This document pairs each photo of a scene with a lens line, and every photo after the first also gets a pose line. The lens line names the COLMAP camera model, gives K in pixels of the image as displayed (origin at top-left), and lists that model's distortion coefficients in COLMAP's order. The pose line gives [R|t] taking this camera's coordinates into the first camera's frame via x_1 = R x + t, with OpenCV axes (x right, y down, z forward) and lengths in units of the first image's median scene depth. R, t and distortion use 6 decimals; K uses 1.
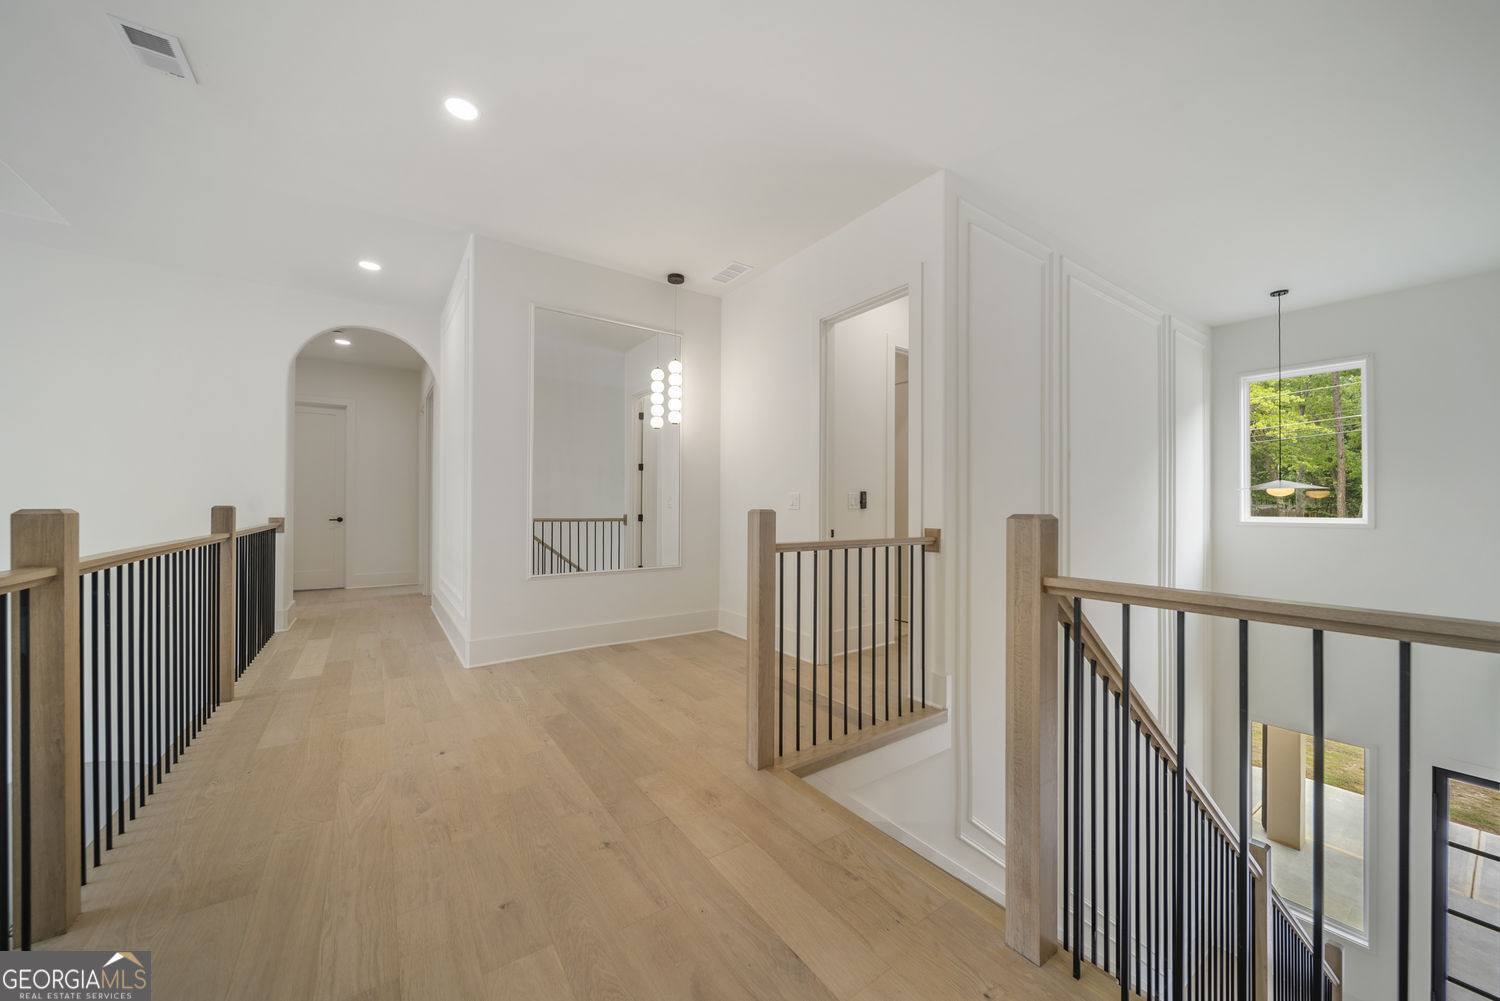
lens RADIAL K [[541.9, 0, 753.2], [0, 541.9, 501.4], [0, 0, 1]] dist [-0.001301, -0.000432]
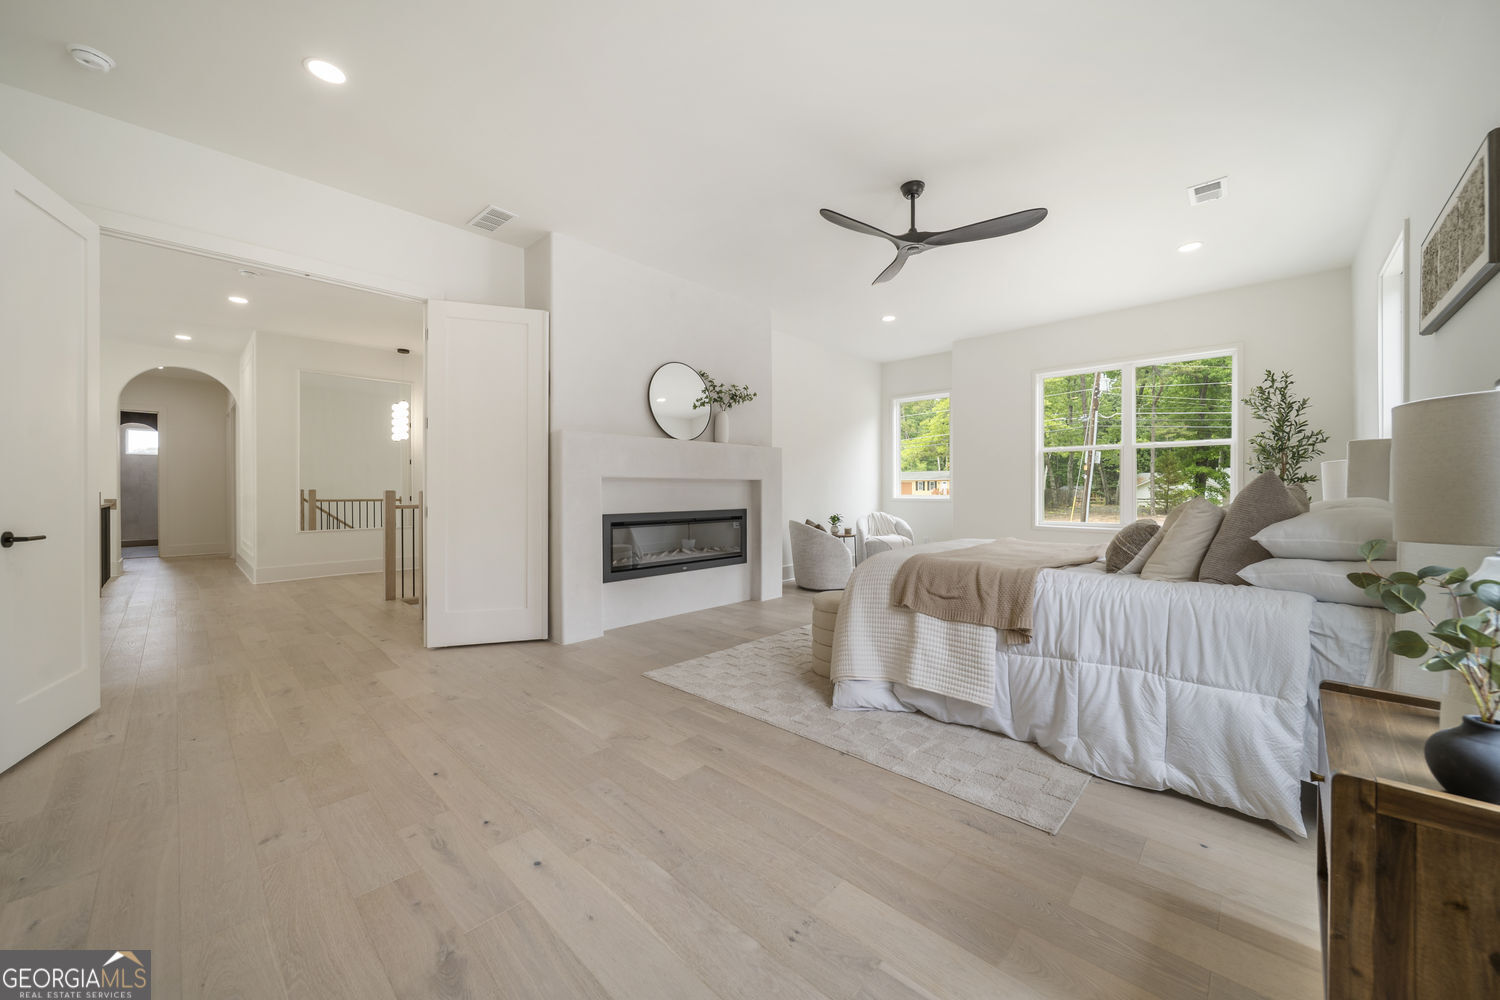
lens RADIAL K [[557.3, 0, 761.6], [0, 557.3, 495.7], [0, 0, 1]] dist [-0.001552, -0.000103]
pose [[0.980141, -0.005760, 0.198220, 0.655020], [0.002230, 0.999835, 0.018027, -0.003486], [-0.198291, -0.017227, 0.979992, -0.981952]]
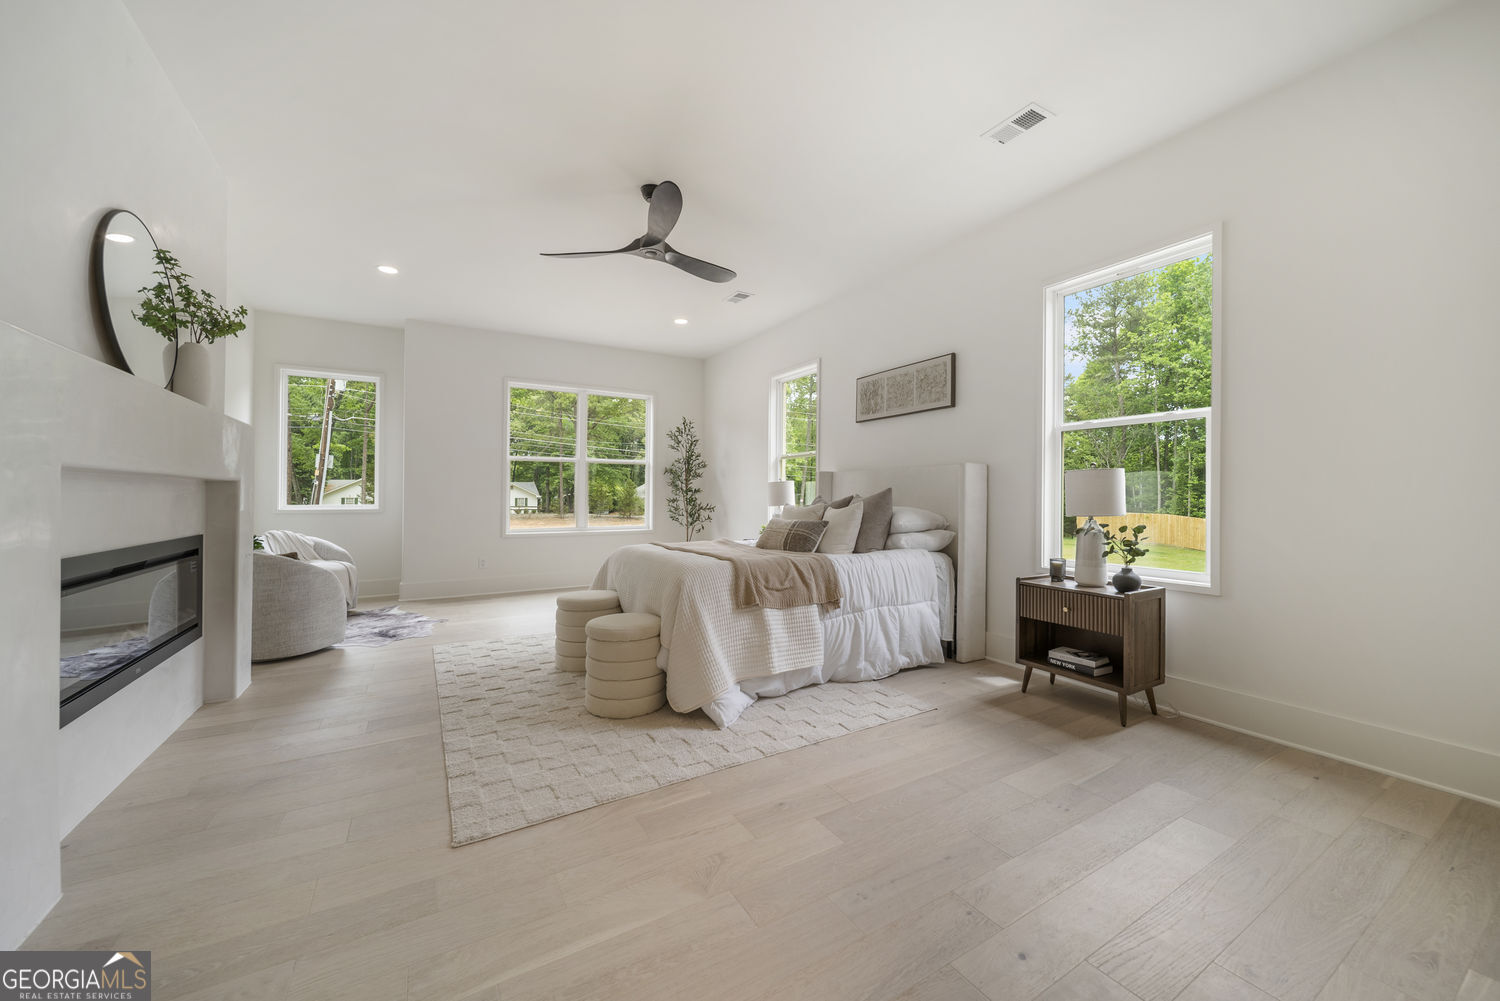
lens RADIAL K [[557.3, 0, 761.6], [0, 557.3, 496.2], [0, 0, 1]] dist [-0.001552, -0.000103]
pose [[0.072242, -0.001849, 0.997385, -1.203331], [-0.006187, 0.999978, 0.002302, 0.000608], [-0.997368, -0.006337, 0.072229, 1.468989]]
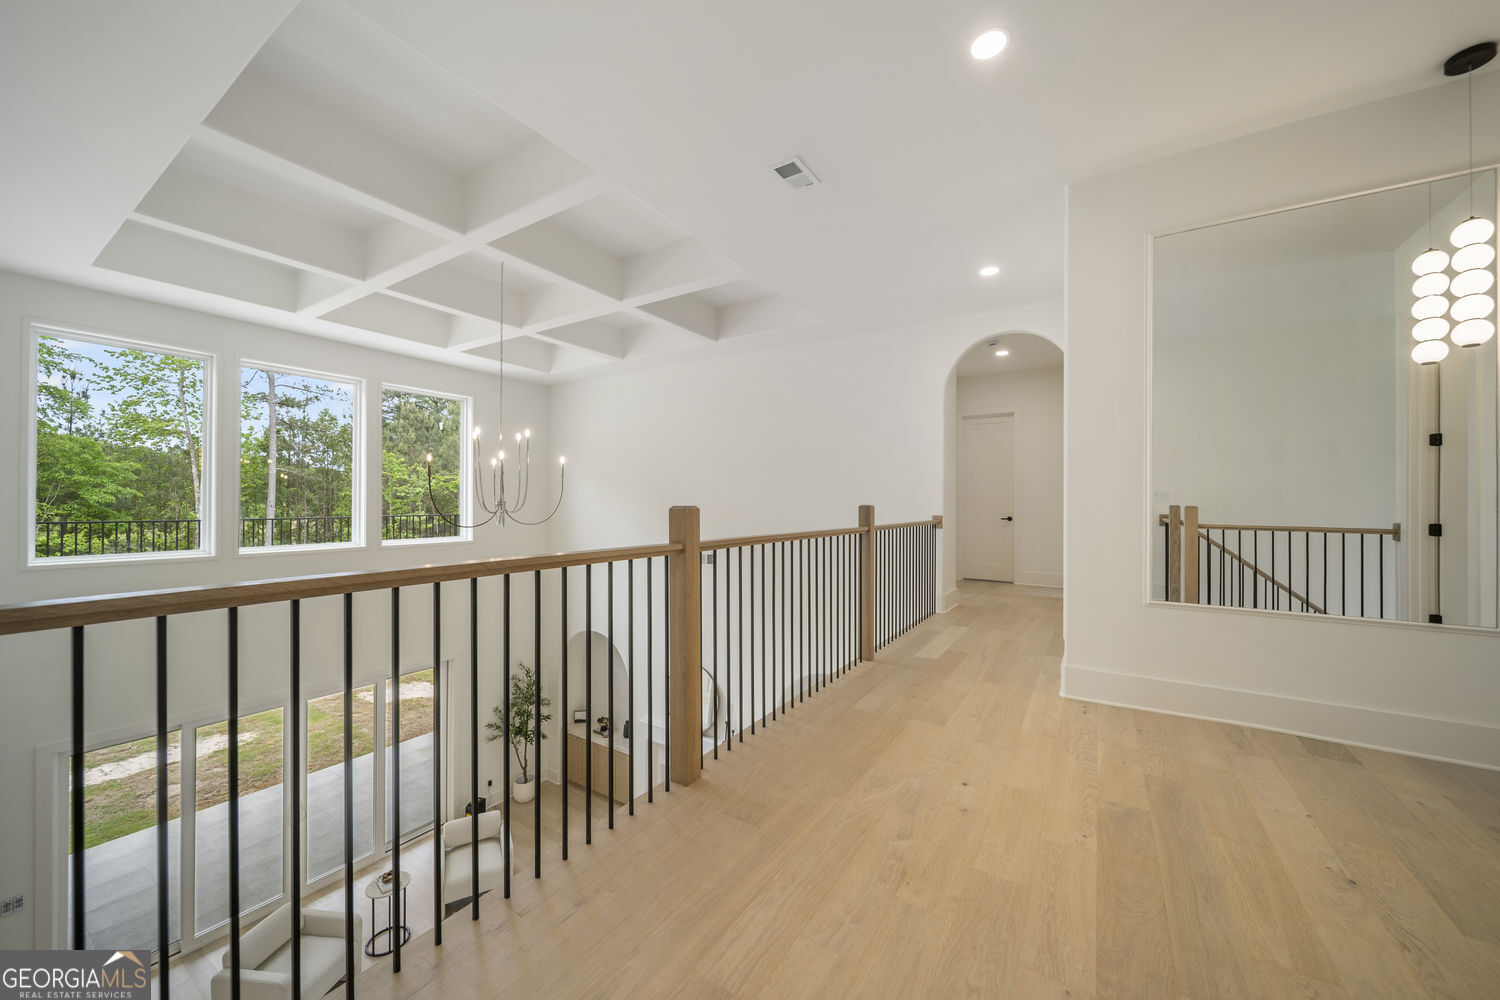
lens RADIAL K [[541.9, 0, 753.2], [0, 541.9, 500.9], [0, 0, 1]] dist [-0.001301, -0.000432]
pose [[0.377258, -0.003348, -0.926102, 0.074198], [0.000584, 0.999994, -0.003377, 0.002061], [0.926108, 0.000733, 0.377258, 0.215734]]
